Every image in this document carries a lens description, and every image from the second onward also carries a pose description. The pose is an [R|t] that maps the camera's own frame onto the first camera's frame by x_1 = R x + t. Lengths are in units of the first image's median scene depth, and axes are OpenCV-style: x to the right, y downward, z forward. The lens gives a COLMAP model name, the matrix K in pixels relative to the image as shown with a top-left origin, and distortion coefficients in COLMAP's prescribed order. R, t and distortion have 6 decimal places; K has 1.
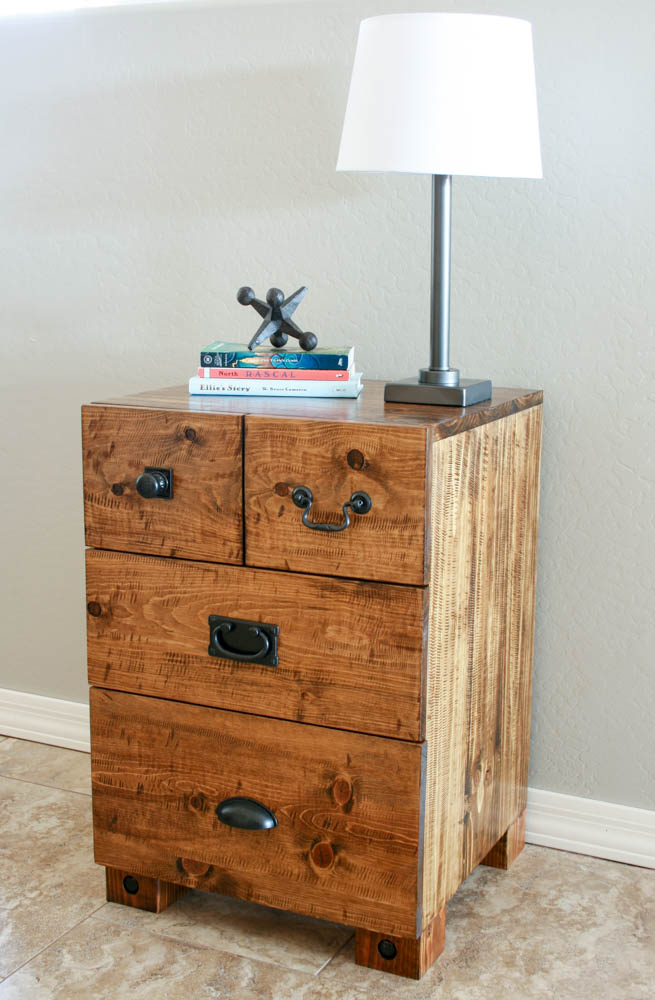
lens RADIAL K [[1435.7, 0, 328.6], [0, 1435.7, 497.8], [0, 0, 1]] dist [-0.111387, 0.000000]
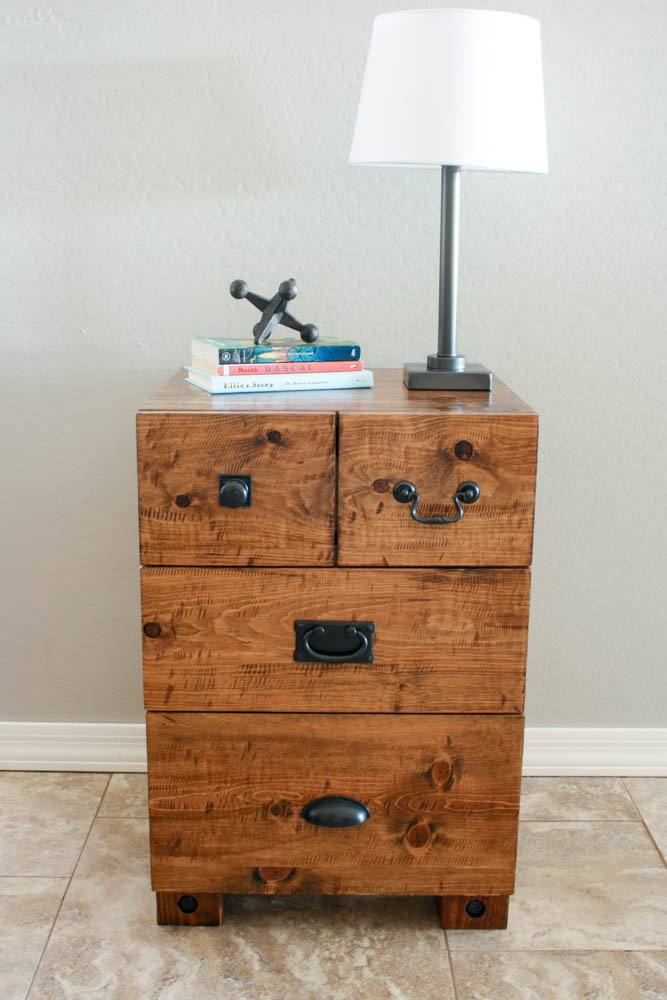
lens RADIAL K [[1197.0, 0, 330.5], [0, 1197.0, 501.1], [0, 0, 1]] dist [-0.125810, 0.000000]
pose [[0.901380, -0.099082, 0.421540, -0.392757], [0.079326, 0.994779, 0.064198, -0.048759], [-0.425700, -0.024428, 0.904534, 0.257295]]
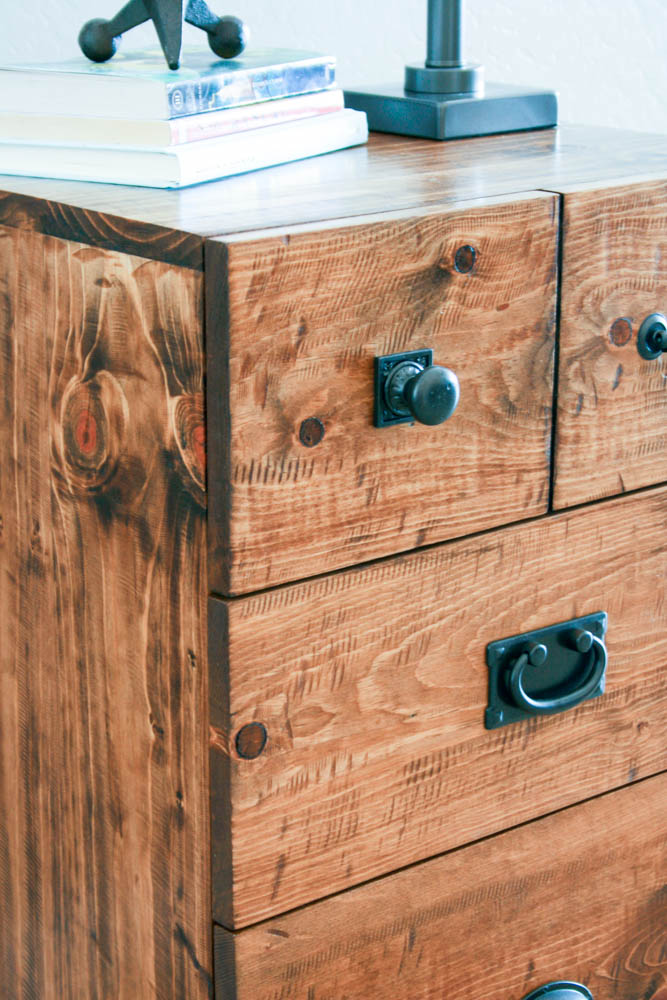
lens RADIAL K [[2384.7, 0, 334.1], [0, 2384.7, 502.0], [0, 0, 1]] dist [0.038385, 0.000000]
pose [[0.404541, -0.262446, 0.876053, -0.754971], [0.172367, 0.962650, 0.208793, -0.129039], [-0.898129, 0.066537, 0.434668, 0.706103]]
